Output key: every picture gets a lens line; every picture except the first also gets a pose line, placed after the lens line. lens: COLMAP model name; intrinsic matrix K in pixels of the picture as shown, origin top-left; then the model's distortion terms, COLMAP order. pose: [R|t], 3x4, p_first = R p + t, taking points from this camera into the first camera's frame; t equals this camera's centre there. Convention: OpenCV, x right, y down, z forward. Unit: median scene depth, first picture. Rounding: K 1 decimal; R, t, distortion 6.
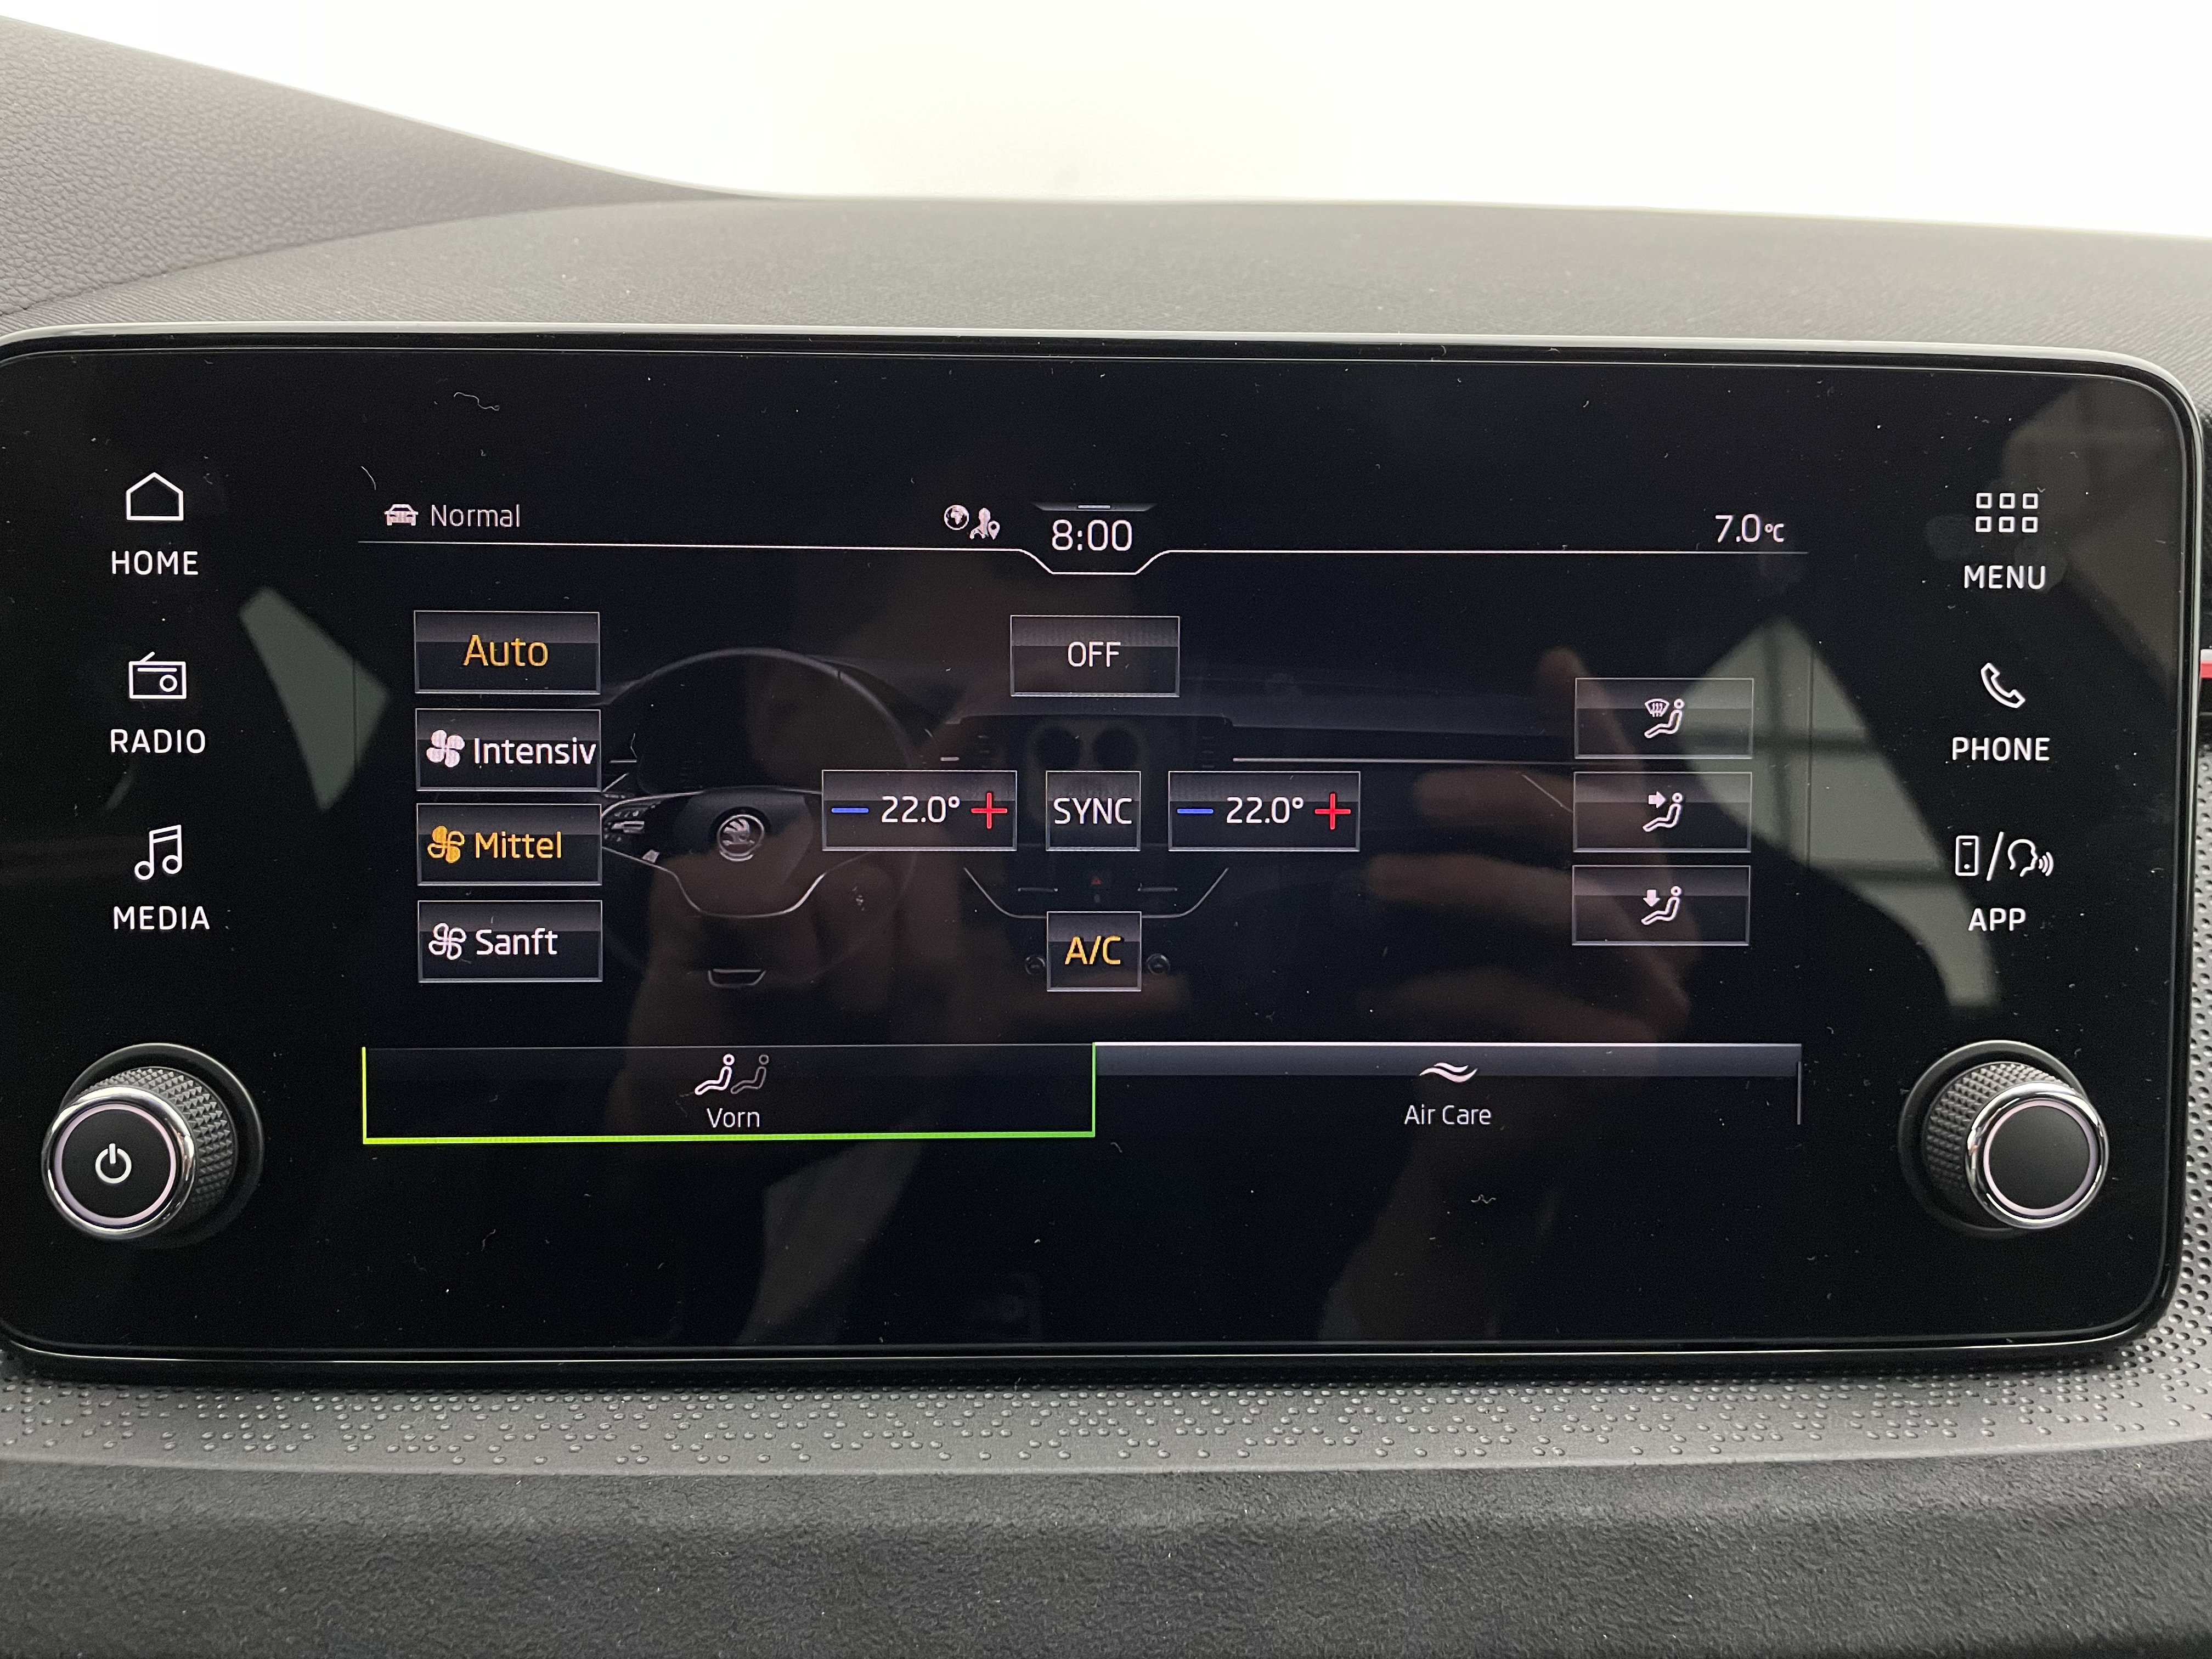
lens RADIAL K [[1746.2, 0, 1106.0], [0, 1746.2, 829.5], [0, 0, 1]] dist [0.060076, -0.121997]
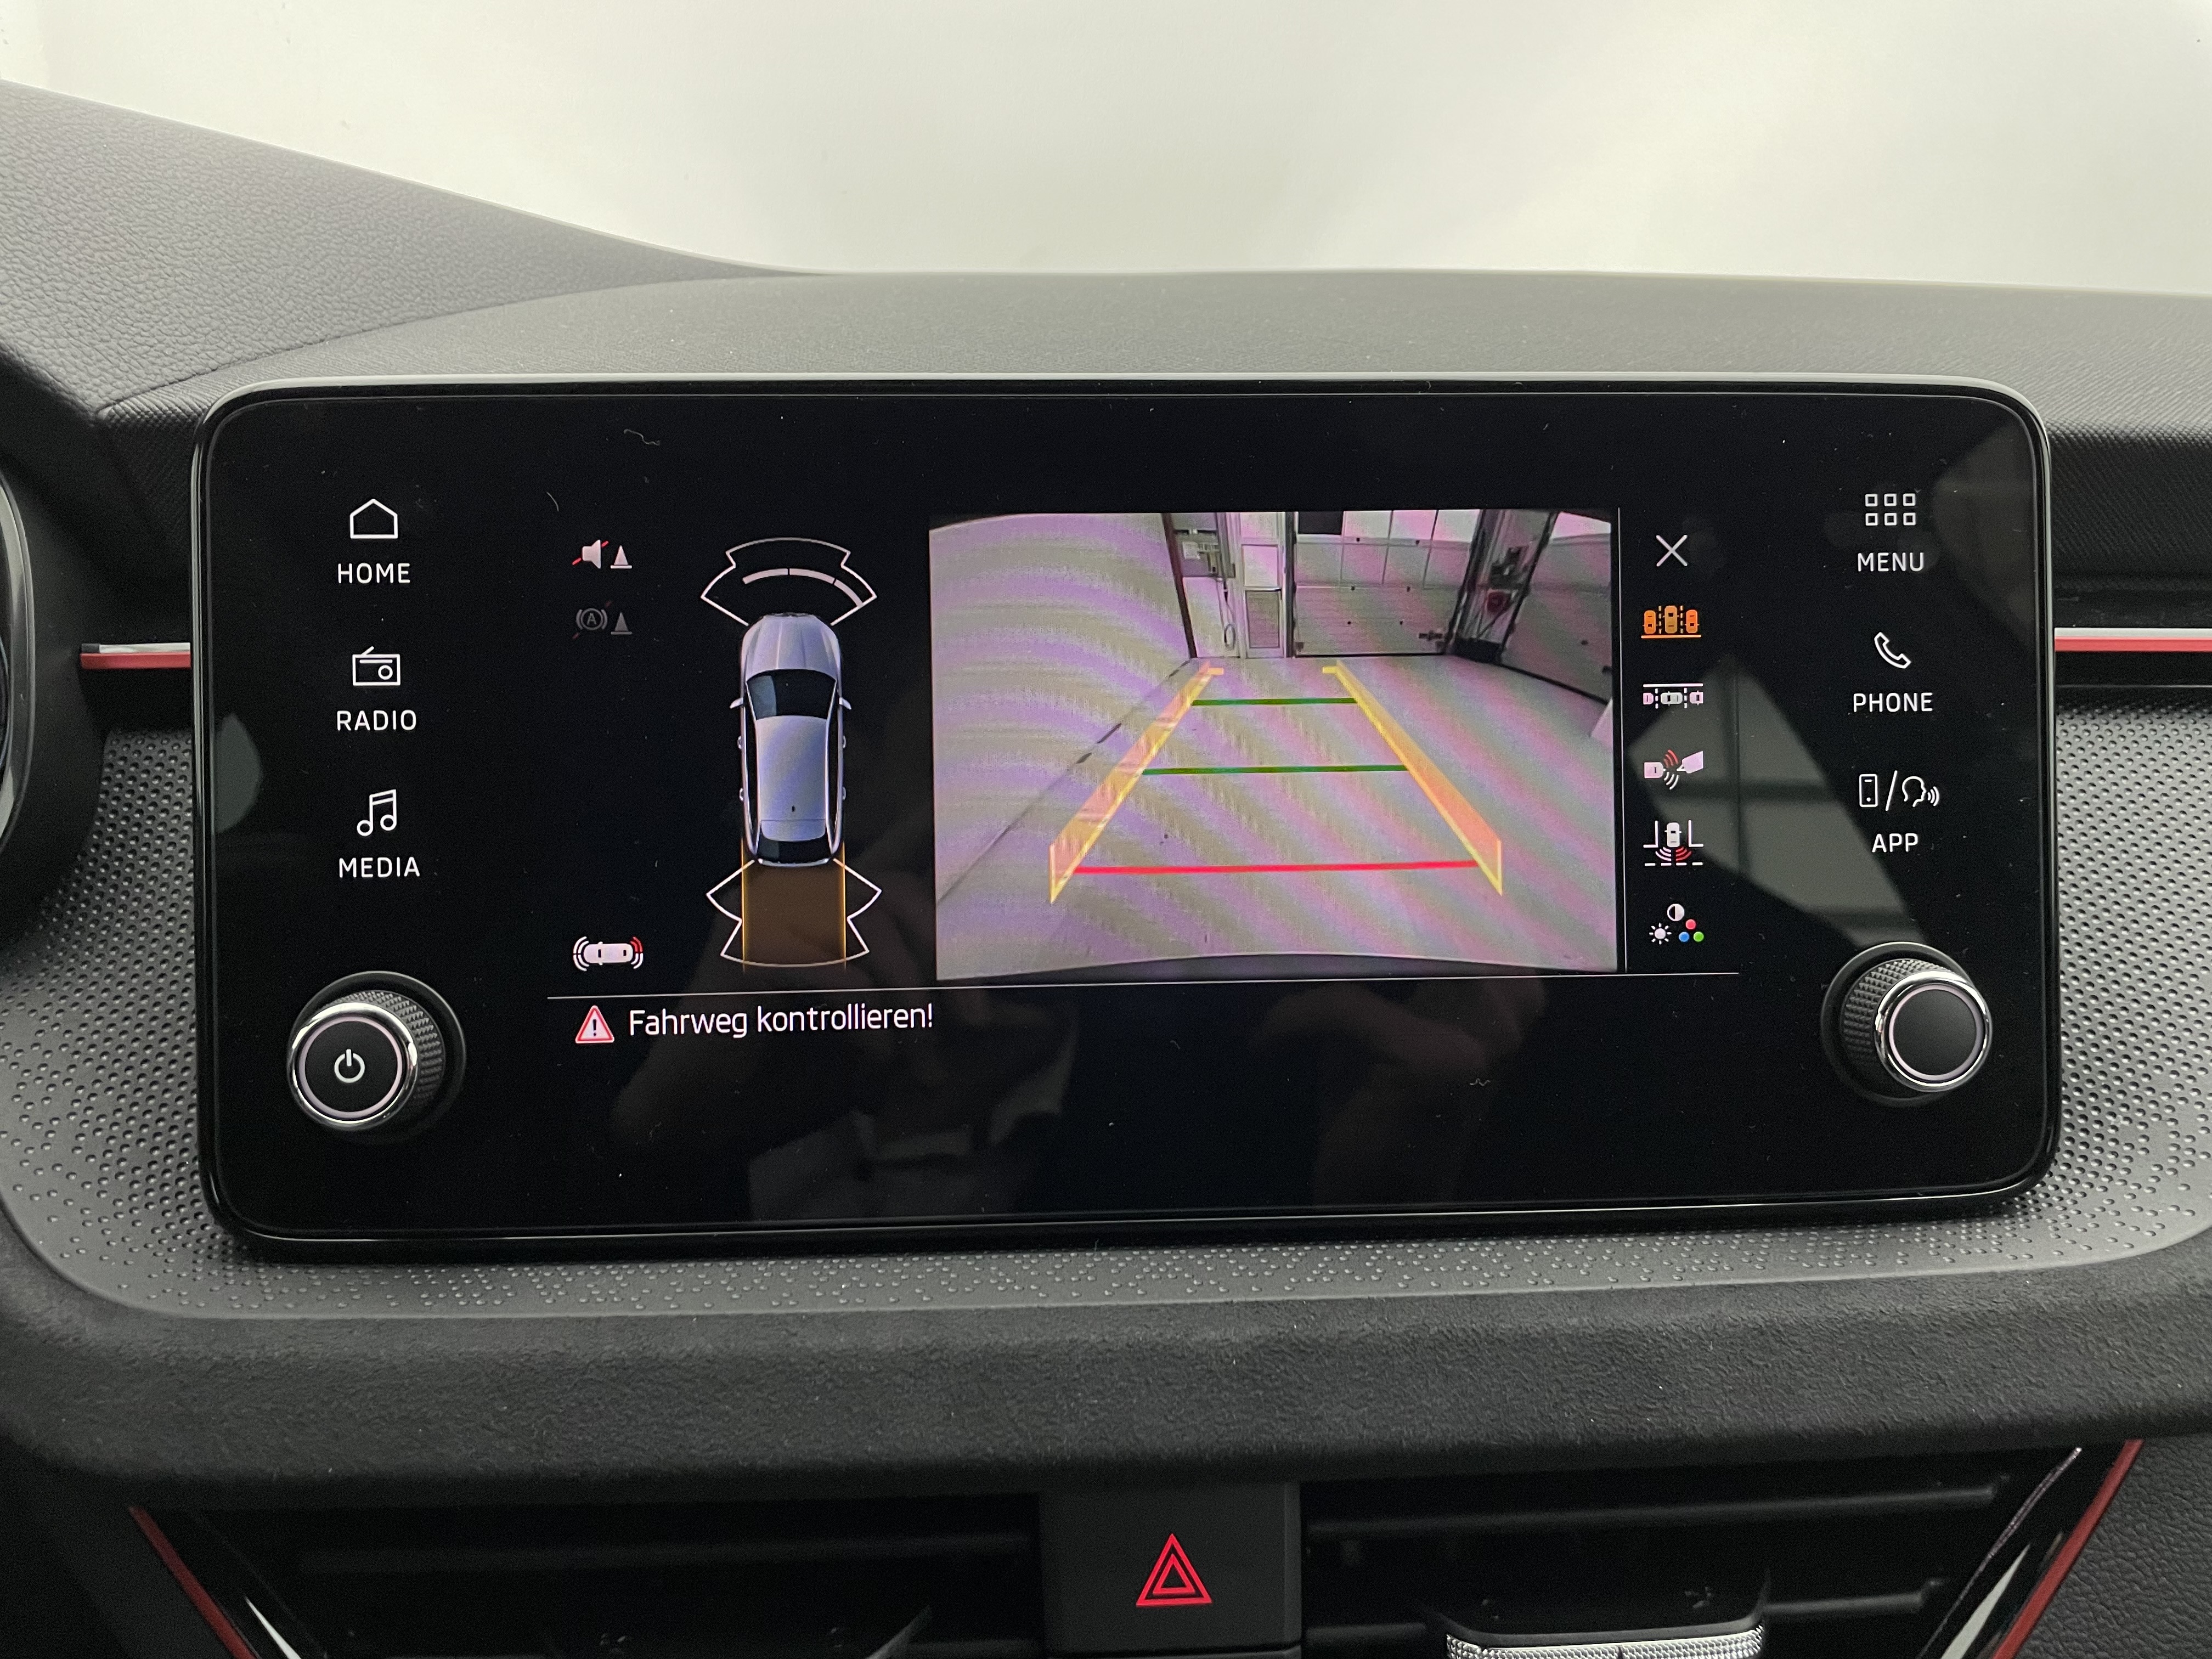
lens RADIAL K [[1746.2, 0, 1106.0], [0, 1746.2, 829.5], [0, 0, 1]] dist [0.060076, -0.121997]
pose [[0.999633, -0.019219, 0.019103, -0.063621], [0.019956, 0.999033, -0.039178, 0.082067], [-0.018331, 0.039545, 0.999050, -0.211920]]
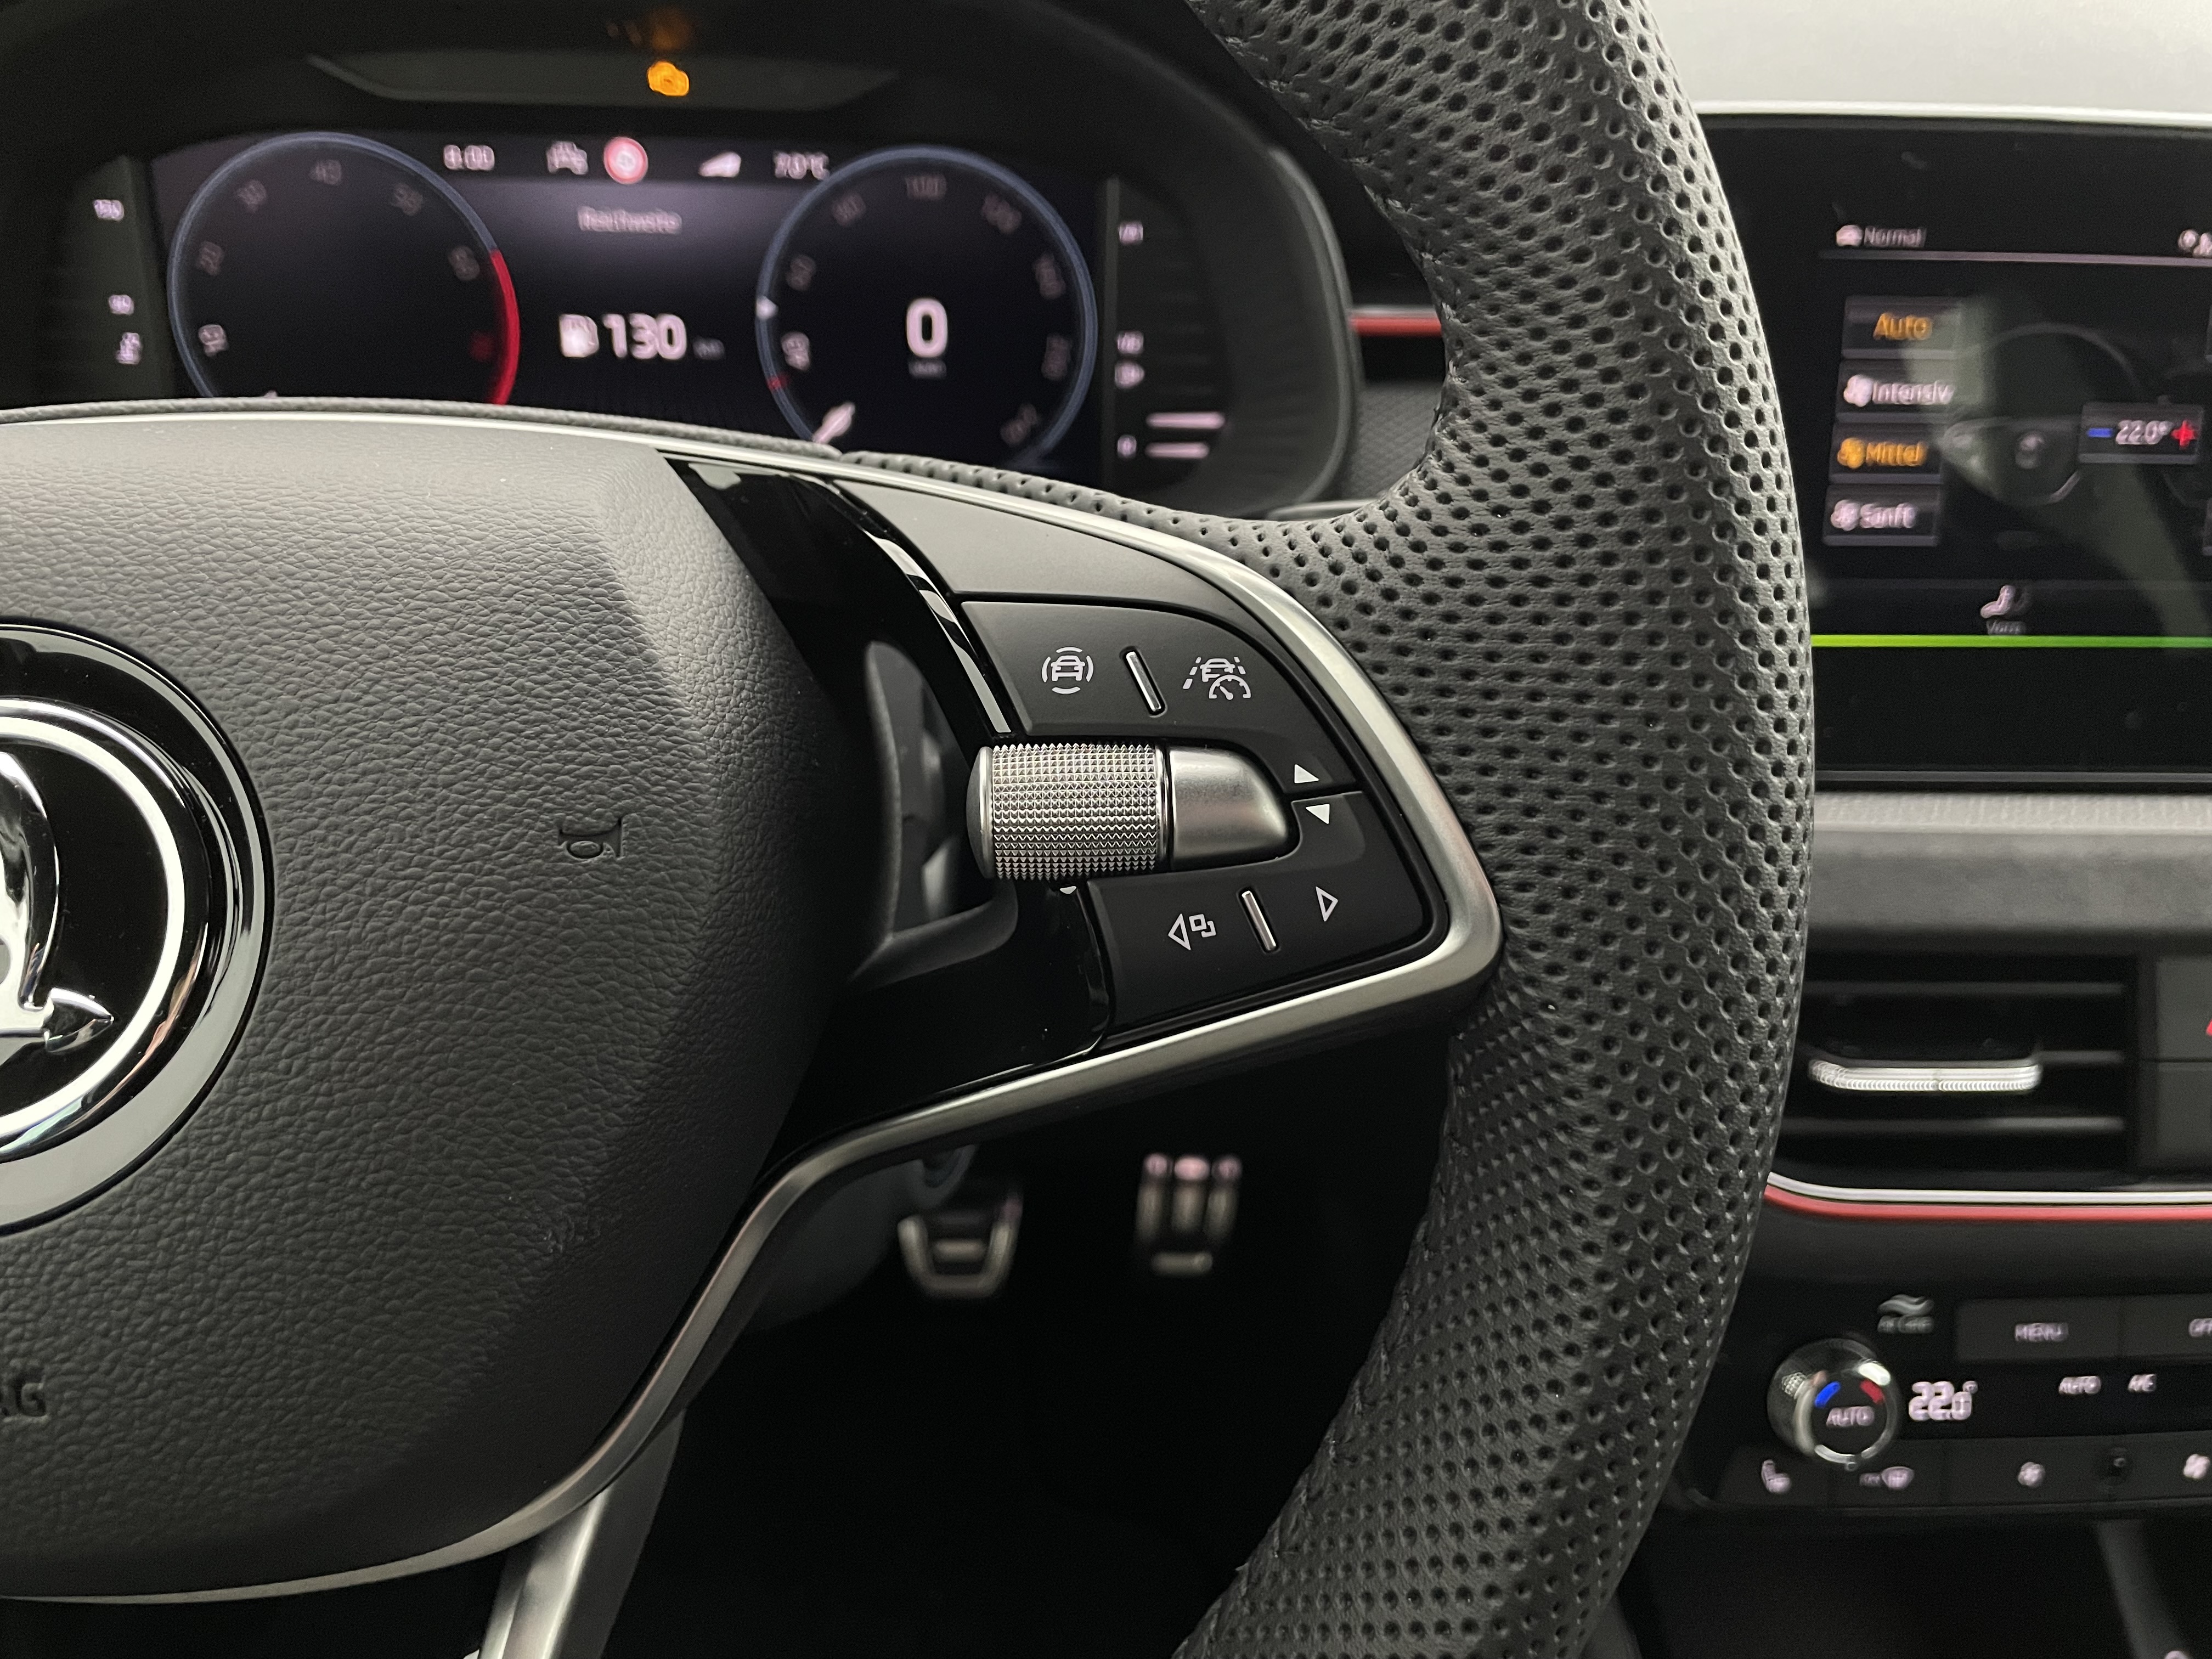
lens RADIAL K [[1746.2, 0, 1106.0], [0, 1746.2, 829.5], [0, 0, 1]] dist [0.060076, -0.121997]
pose [[0.999996, 0.002333, 0.001391, -1.084851], [-0.002577, 0.976894, 0.213709, 0.002703], [-0.000861, -0.213712, 0.976896, -0.642063]]
